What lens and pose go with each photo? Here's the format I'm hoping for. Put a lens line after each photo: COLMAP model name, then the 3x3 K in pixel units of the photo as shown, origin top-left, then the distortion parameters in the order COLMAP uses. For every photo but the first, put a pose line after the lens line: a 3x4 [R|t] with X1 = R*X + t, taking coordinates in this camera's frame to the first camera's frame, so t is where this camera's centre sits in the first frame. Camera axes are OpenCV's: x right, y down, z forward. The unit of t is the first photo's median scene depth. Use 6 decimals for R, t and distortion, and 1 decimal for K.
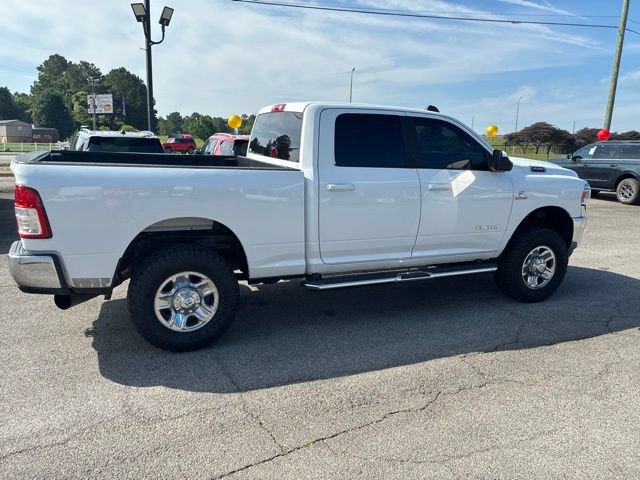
lens RADIAL K [[484.1, 0, 319.1], [0, 484.1, 239.8], [0, 0, 1]] dist [0.045982, -0.061830]
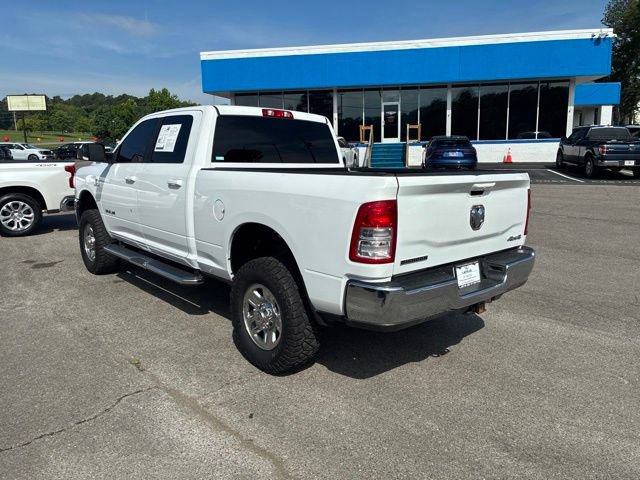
lens RADIAL K [[477.5, 0, 315.1], [0, 477.5, 238.4], [0, 0, 1]] dist [0.043032, -0.063799]
pose [[-0.303896, -0.202623, 0.930909, -1.110626], [0.175812, 0.948412, 0.263827, -0.283930], [-0.936343, 0.243840, -0.252595, 1.283190]]
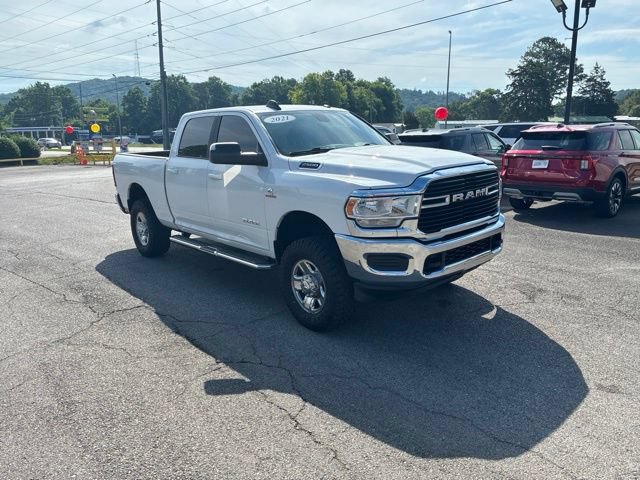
lens RADIAL K [[477.5, 0, 315.1], [0, 477.5, 238.4], [0, 0, 1]] dist [0.043032, -0.063799]
pose [[0.288738, 0.167984, -0.942556, 1.378377], [-0.160489, 0.979049, 0.125324, -0.142384], [0.943861, 0.115084, 0.309648, 0.875333]]
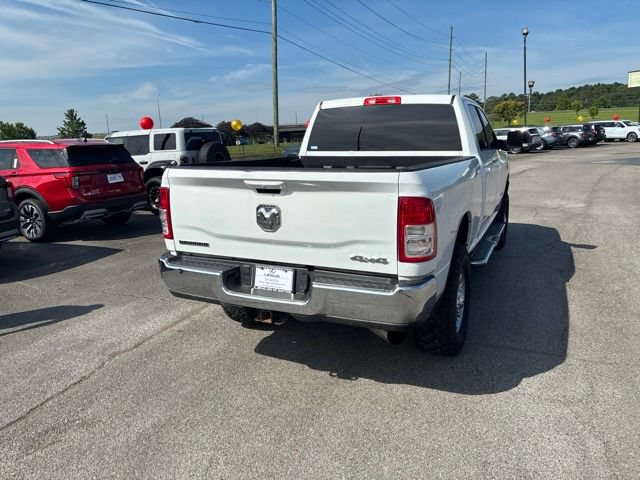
lens RADIAL K [[484.1, 0, 319.1], [0, 484.1, 239.8], [0, 0, 1]] dist [0.045982, -0.061830]
pose [[0.758150, -0.188736, 0.624170, -0.880821], [0.184563, 0.980165, 0.072201, -0.092683], [-0.625416, 0.060460, 0.777946, 0.339387]]
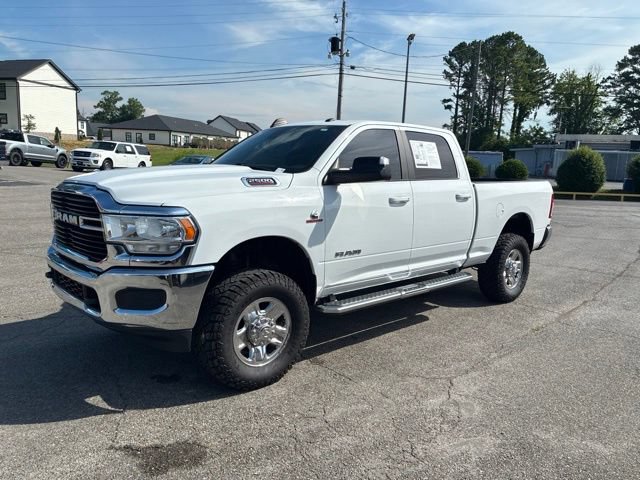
lens RADIAL K [[484.1, 0, 319.1], [0, 484.1, 239.8], [0, 0, 1]] dist [0.045982, -0.061830]
pose [[-0.950072, -0.014157, -0.311709, 0.503369], [-0.121805, 0.936541, 0.328718, -0.414317], [0.287275, 0.350273, -0.891505, 2.181830]]
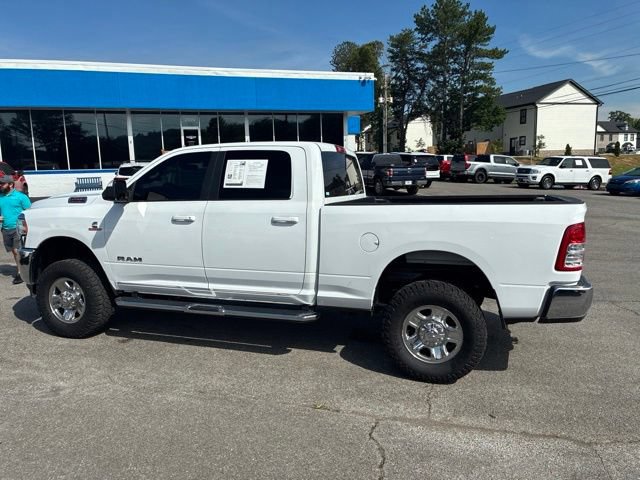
lens RADIAL K [[480.5, 0, 320.0], [0, 480.5, 240.0], [0, 0, 1]] dist [0.021821, -0.010373]
pose [[-0.737050, -0.116982, 0.665636, -0.799433], [0.122141, 0.945631, 0.301435, -0.419655], [-0.664709, 0.303475, -0.682689, 1.868280]]
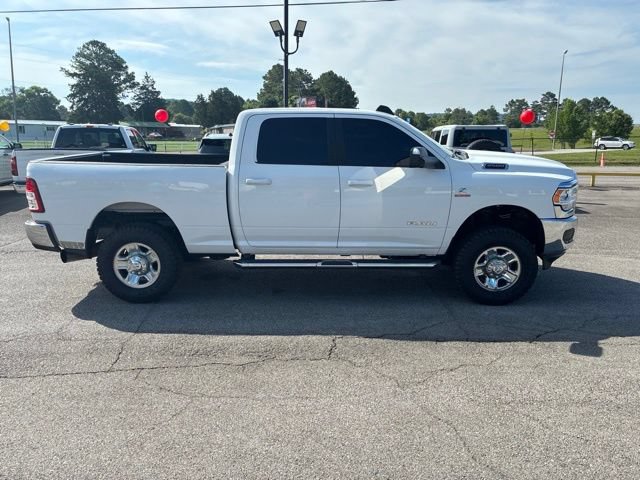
lens RADIAL K [[481.8, 0, 311.7], [0, 481.8, 239.3], [0, 0, 1]] dist [0.040307, -0.053326]
pose [[0.912335, 0.061717, -0.404766, 0.579025], [-0.057757, 0.998088, 0.022000, -0.001307], [0.405350, 0.003306, 0.914155, -0.018372]]
